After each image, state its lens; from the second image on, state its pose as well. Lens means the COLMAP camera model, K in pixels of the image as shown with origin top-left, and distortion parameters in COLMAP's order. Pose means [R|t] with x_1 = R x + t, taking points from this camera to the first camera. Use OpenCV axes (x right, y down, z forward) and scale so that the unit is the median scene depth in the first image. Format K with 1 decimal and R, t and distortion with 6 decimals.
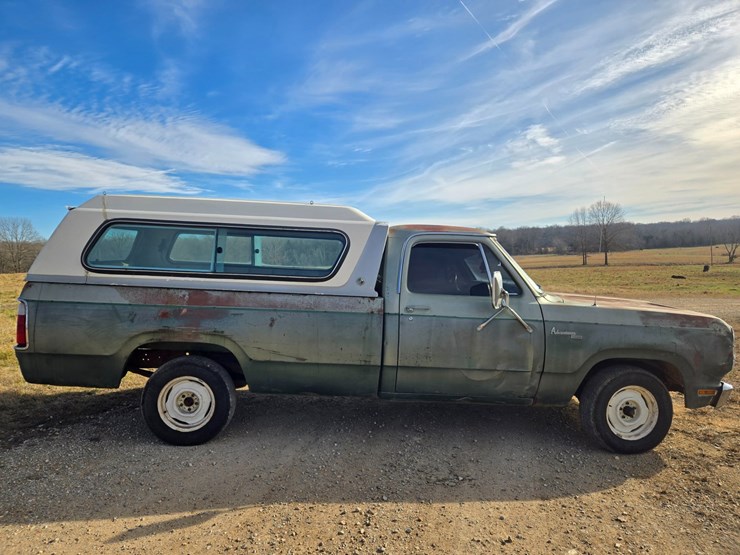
lens RADIAL K [[502.3, 0, 360.9], [0, 502.3, 279.5], [0, 0, 1]] dist [0.081958, -0.060071]
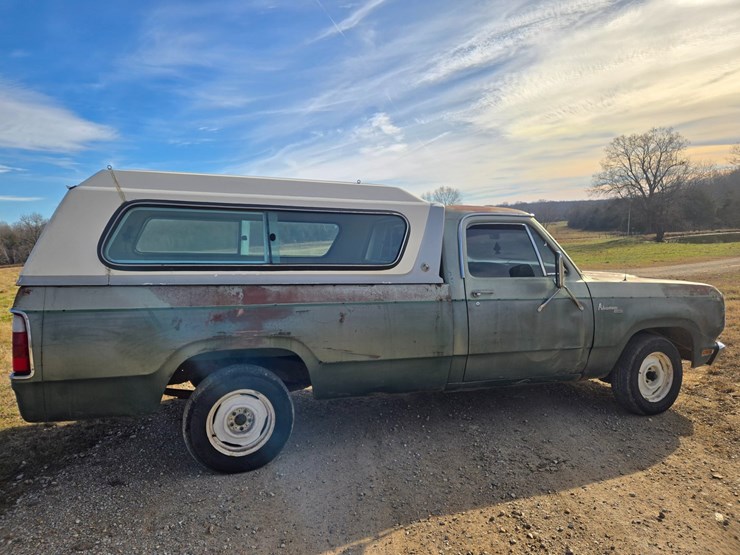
lens RADIAL K [[501.2, 0, 368.6], [0, 501.2, 275.7], [0, 0, 1]] dist [0.088391, -0.081131]
pose [[0.954589, -0.046805, 0.294225, -0.375739], [0.039478, 0.998746, 0.030795, -0.013812], [-0.295297, -0.017781, 0.955240, 0.145233]]
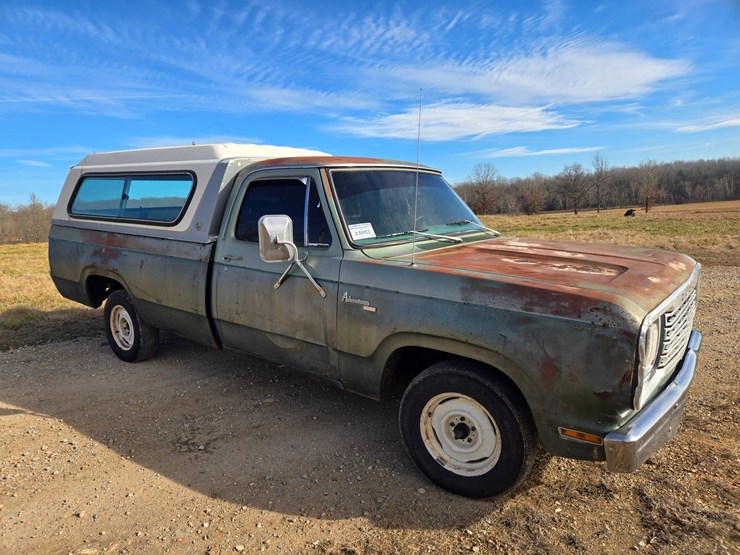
lens RADIAL K [[497.1, 0, 361.4], [0, 497.1, 286.7], [0, 0, 1]] dist [0.078454, -0.056787]
pose [[0.758543, 0.083564, -0.646243, 0.850346], [0.003555, 0.991198, 0.132343, -0.007630], [0.651614, -0.102685, 0.751569, 0.479796]]
